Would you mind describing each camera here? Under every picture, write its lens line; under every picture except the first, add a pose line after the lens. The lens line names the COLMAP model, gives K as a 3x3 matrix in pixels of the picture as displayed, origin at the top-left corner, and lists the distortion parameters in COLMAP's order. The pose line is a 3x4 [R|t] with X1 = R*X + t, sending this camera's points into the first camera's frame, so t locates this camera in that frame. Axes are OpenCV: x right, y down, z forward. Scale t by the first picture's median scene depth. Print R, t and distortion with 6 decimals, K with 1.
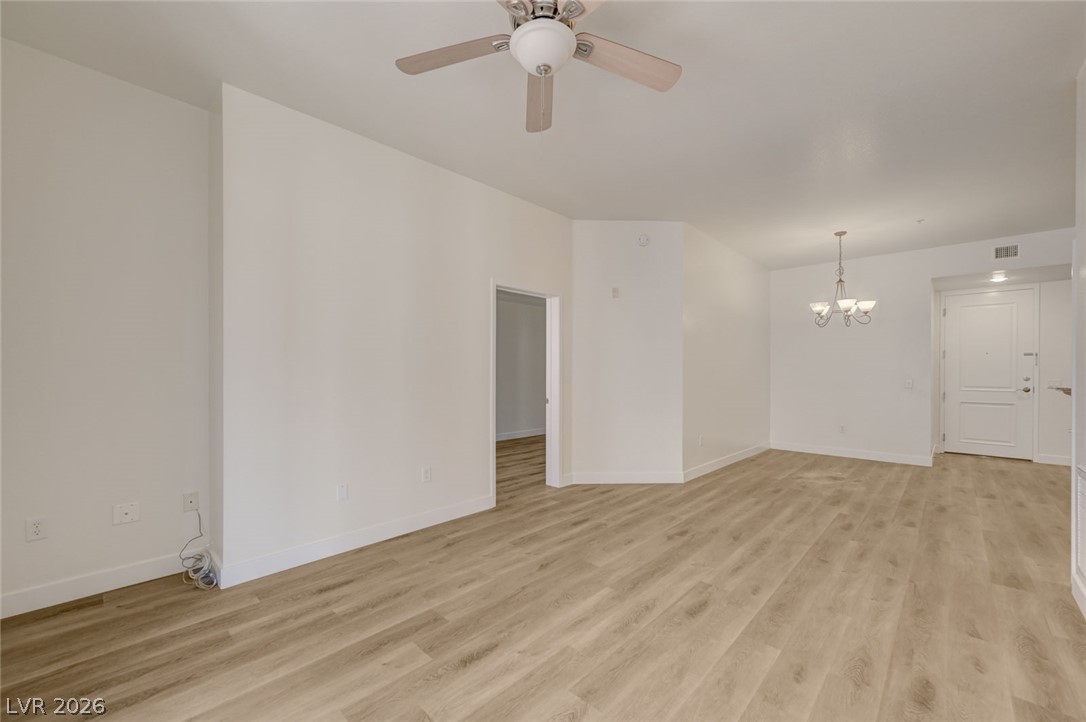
lens RADIAL K [[432.9, 0, 546.8], [0, 432.9, 369.9], [0, 0, 1]] dist [0.002700, 0.000325]
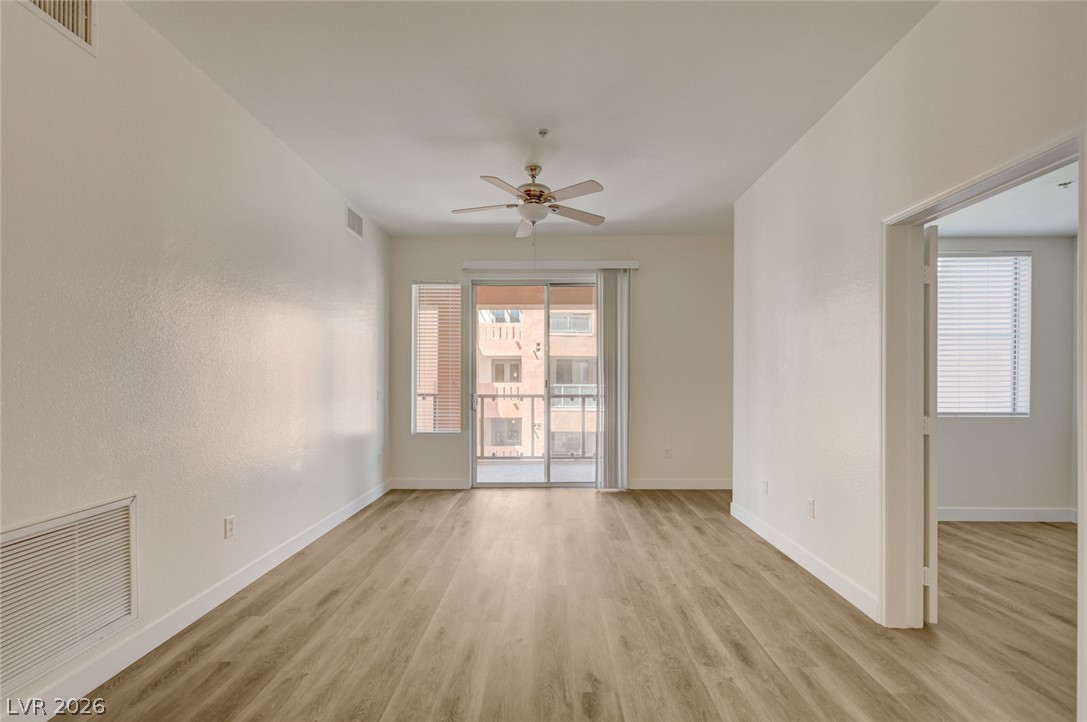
lens RADIAL K [[473.4, 0, 548.0], [0, 473.4, 367.3], [0, 0, 1]] dist [0.001939, 0.000250]
pose [[-0.732852, -0.020242, -0.680087, 0.755935], [-0.000271, 0.999566, -0.029459, 0.003611], [0.680388, -0.021404, -0.732539, 1.427944]]
